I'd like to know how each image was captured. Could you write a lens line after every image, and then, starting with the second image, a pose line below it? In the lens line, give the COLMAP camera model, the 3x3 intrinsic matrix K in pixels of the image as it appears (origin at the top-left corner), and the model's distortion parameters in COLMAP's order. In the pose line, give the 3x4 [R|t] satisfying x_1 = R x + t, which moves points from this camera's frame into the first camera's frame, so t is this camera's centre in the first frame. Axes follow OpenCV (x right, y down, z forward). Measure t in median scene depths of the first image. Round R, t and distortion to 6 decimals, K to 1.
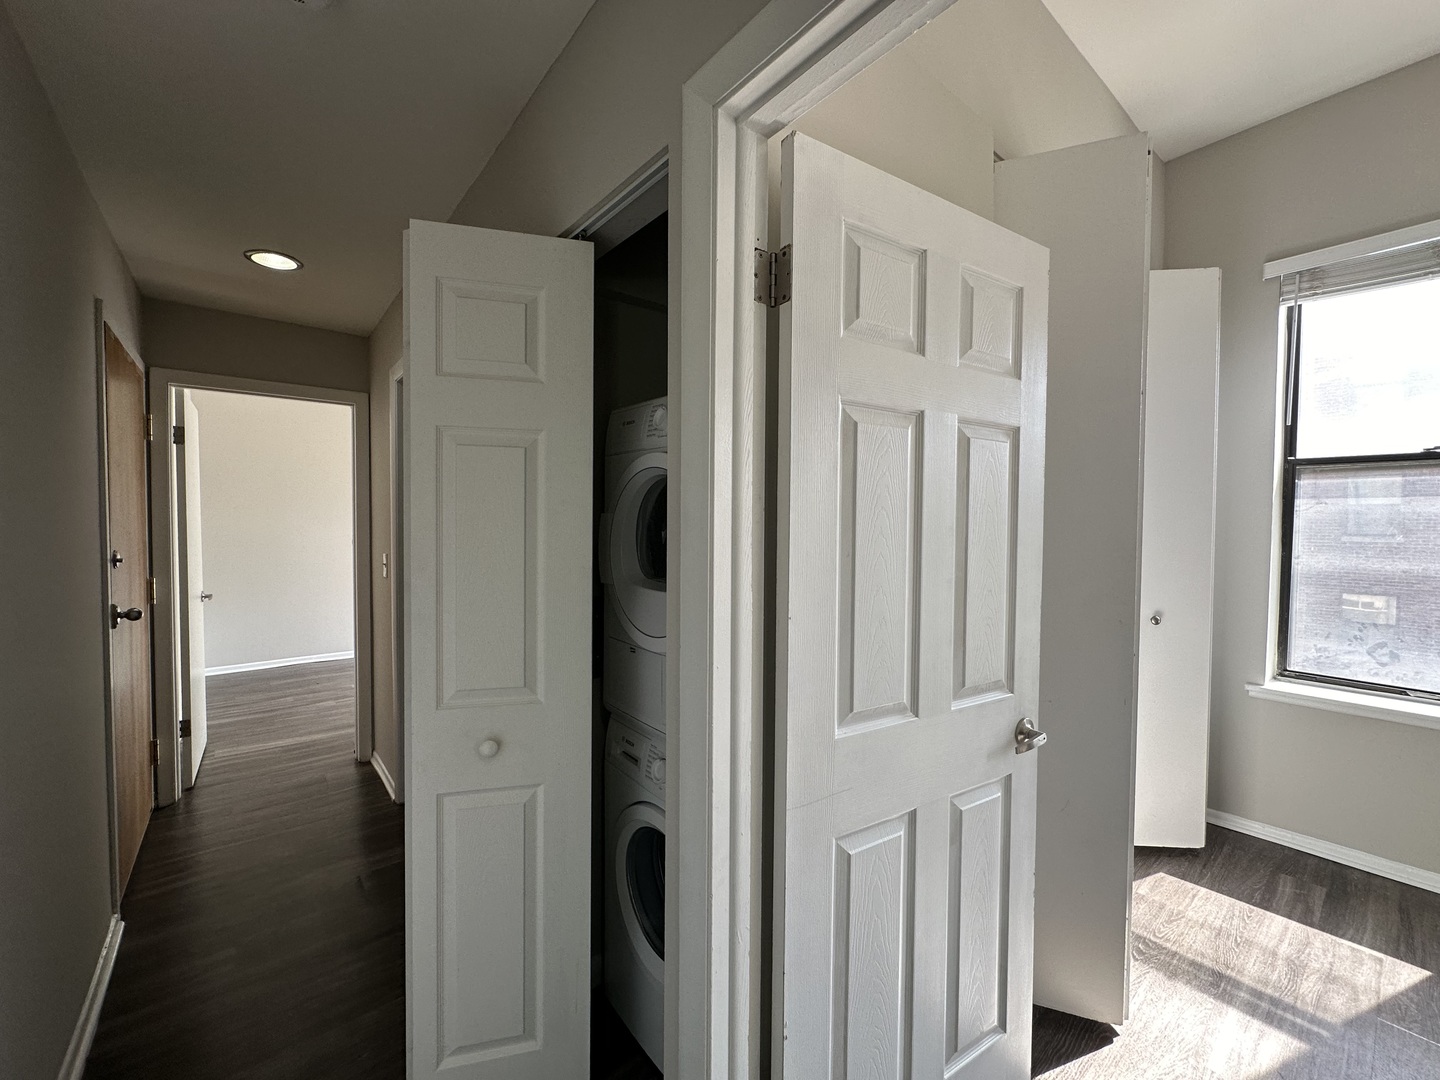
lens RADIAL K [[575.7, 0, 718.6], [0, 575.7, 538.0], [0, 0, 1]] dist [-0.002947, 0.000770]
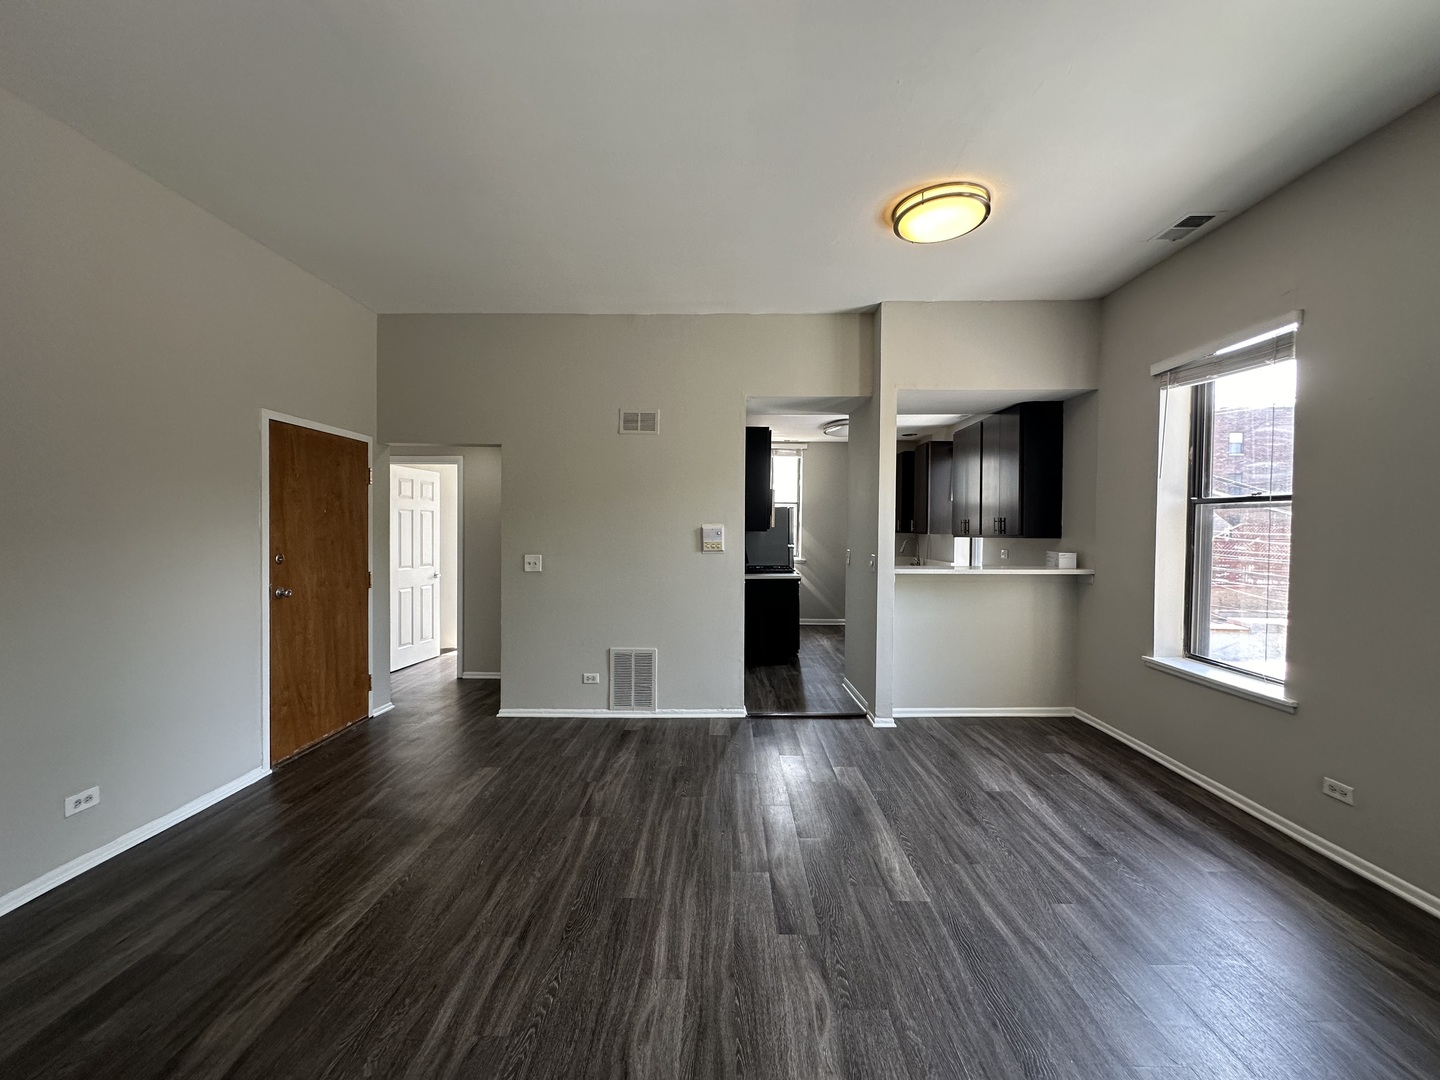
lens RADIAL K [[575.7, 0, 719.9], [0, 575.7, 539.6], [0, 0, 1]] dist [-0.002947, 0.000770]
pose [[0.642984, -0.015557, 0.765721, -0.874036], [0.018430, 0.999818, 0.004838, 0.036254], [-0.765658, 0.011002, 0.643154, -2.113137]]
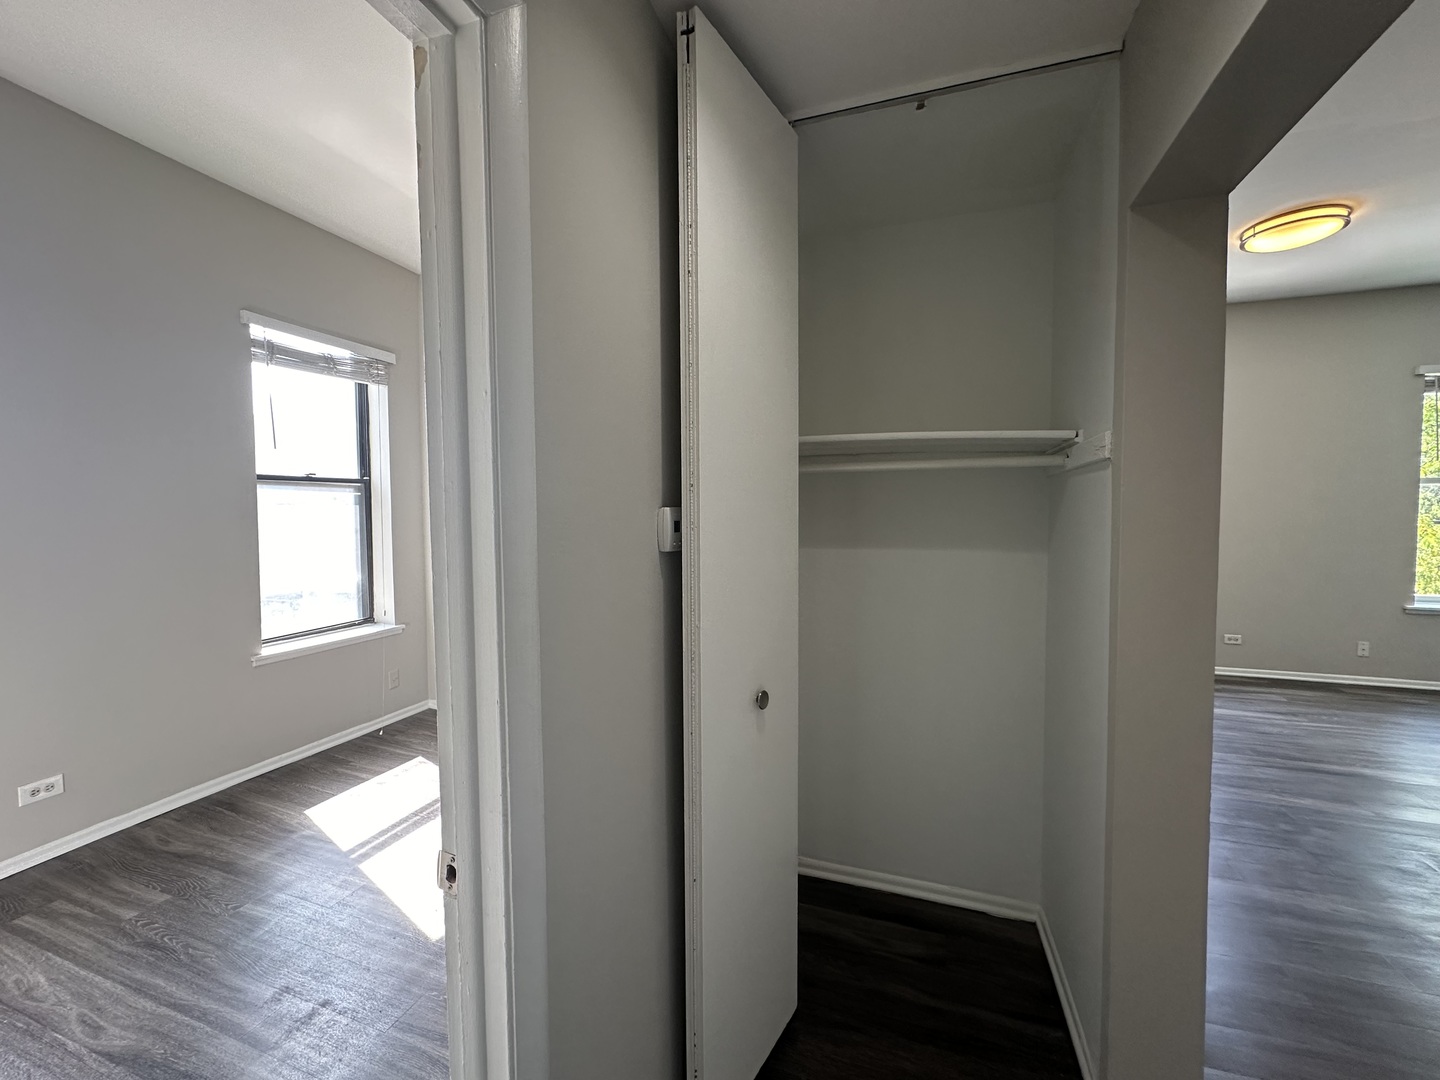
lens RADIAL K [[575.7, 0, 718.6], [0, 575.7, 538.0], [0, 0, 1]] dist [-0.002947, 0.000770]
pose [[-0.523876, -0.033796, 0.851124, -0.138294], [0.032399, 0.997699, 0.059558, -0.015399], [-0.851178, 0.058776, -0.521575, 0.212118]]
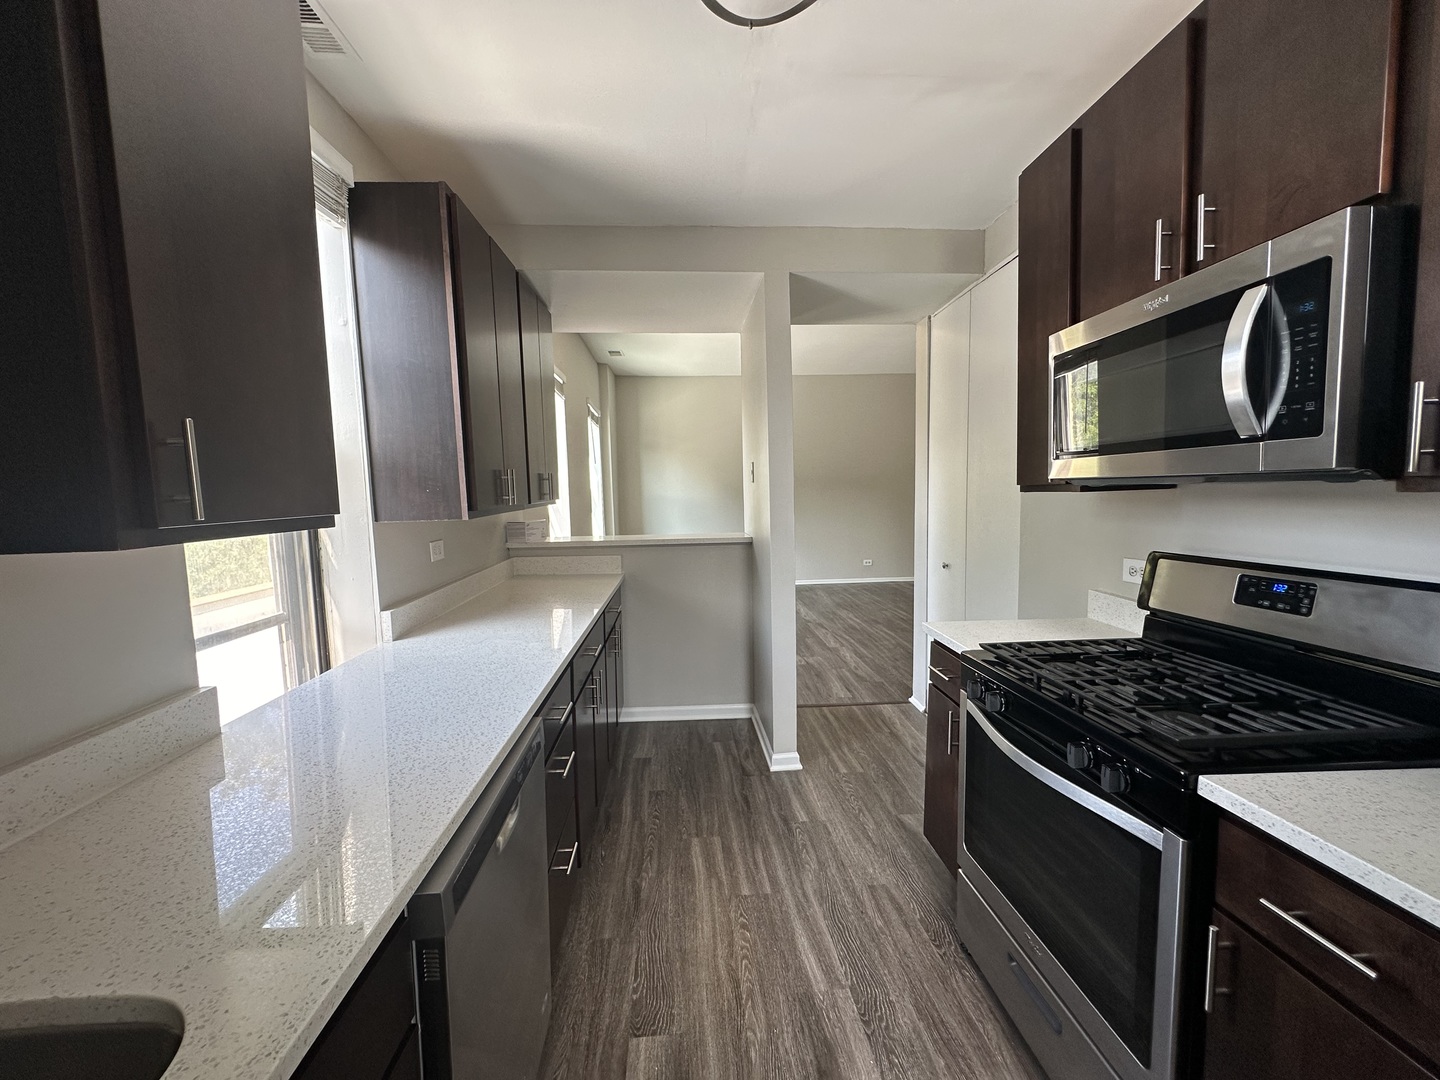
lens RADIAL K [[575.7, 0, 723.6], [0, 575.7, 535.8], [0, 0, 1]] dist [-0.002947, 0.000770]
pose [[-0.578263, 0.075492, -0.812350, 2.072158], [-0.005948, 0.995293, 0.096726, 0.002981], [0.815828, 0.060765, -0.575093, -0.555753]]
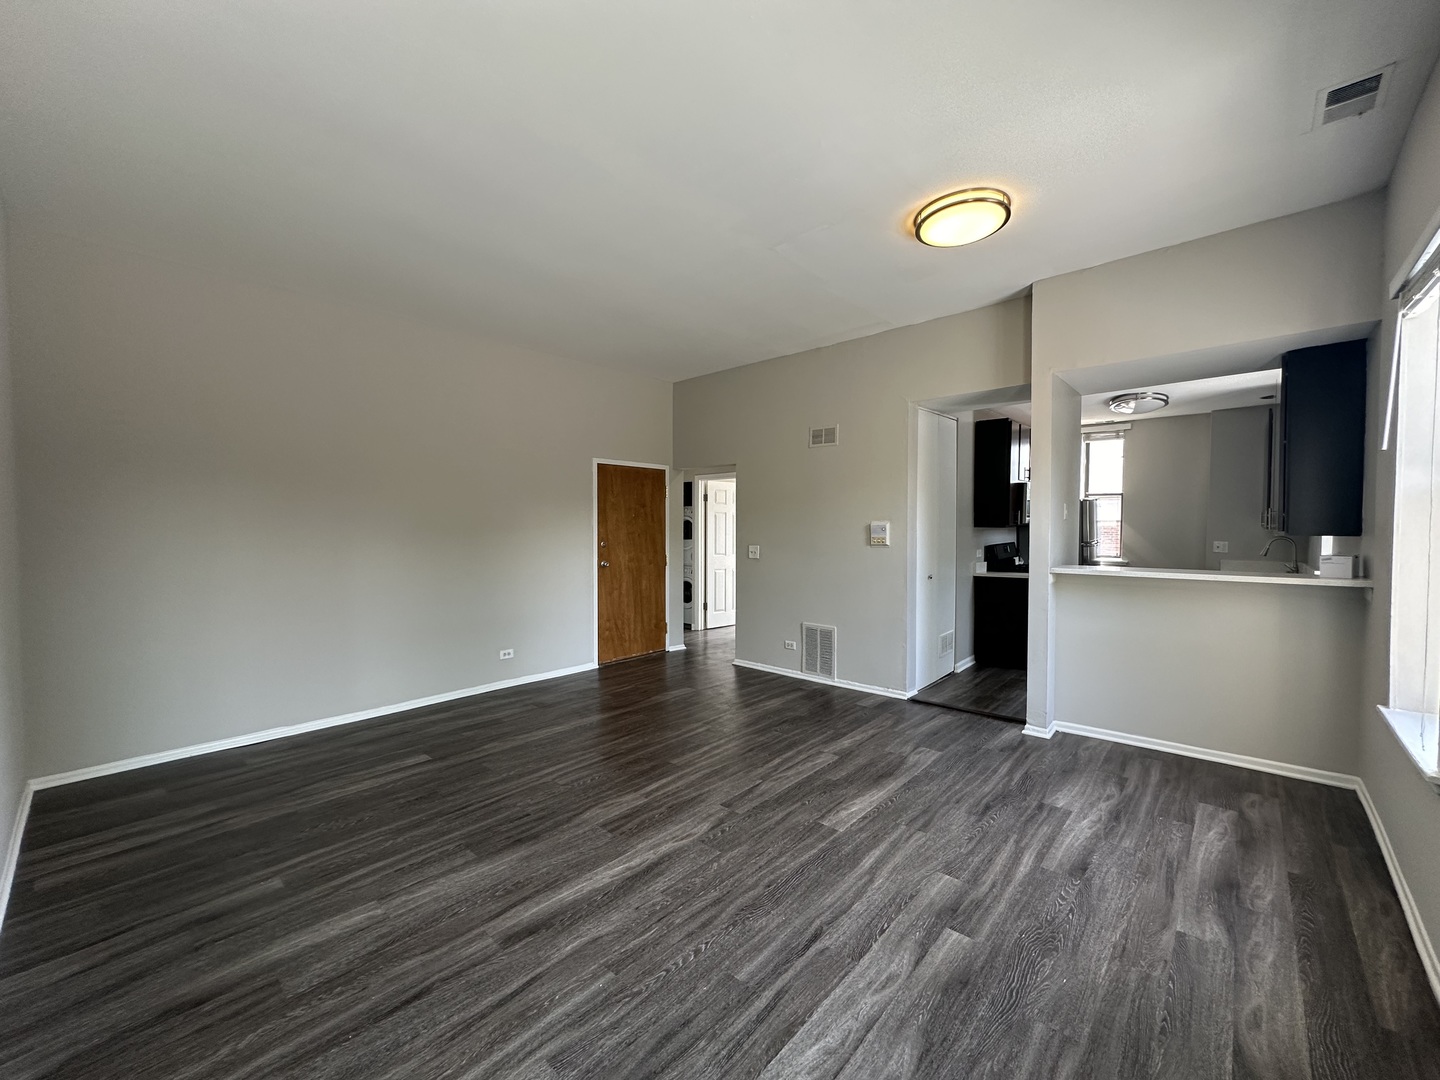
lens RADIAL K [[575.7, 0, 719.3], [0, 575.7, 540.6], [0, 0, 1]] dist [-0.002947, 0.000770]
pose [[0.989676, -0.008693, 0.143057, -0.353439], [0.008694, 0.999962, 0.000618, 0.058115], [-0.143056, 0.000632, 0.989714, -2.841411]]
